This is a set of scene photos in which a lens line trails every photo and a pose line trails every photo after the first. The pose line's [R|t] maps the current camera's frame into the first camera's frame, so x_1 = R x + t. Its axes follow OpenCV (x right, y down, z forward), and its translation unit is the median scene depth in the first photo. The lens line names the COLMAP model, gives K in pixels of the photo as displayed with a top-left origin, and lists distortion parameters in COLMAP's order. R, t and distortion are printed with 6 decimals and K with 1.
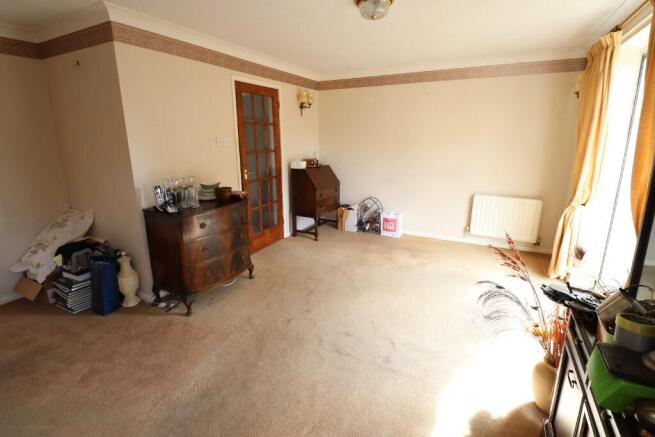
lens RADIAL K [[314.0, 0, 329.8], [0, 314.0, 216.3], [0, 0, 1]] dist [0.004199, 0.001075]
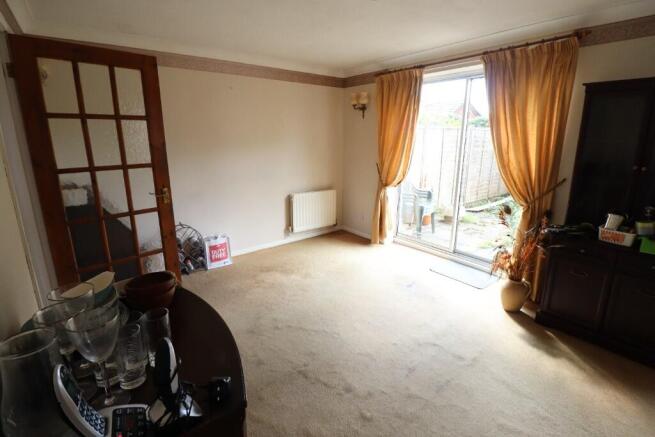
lens RADIAL K [[314.0, 0, 331.6], [0, 314.0, 212.4], [0, 0, 1]] dist [0.004199, 0.001075]
pose [[0.387015, -0.212341, 0.897291, -0.408931], [0.231883, 0.964262, 0.128175, -0.111269], [-0.892440, 0.158461, 0.422422, 0.455719]]
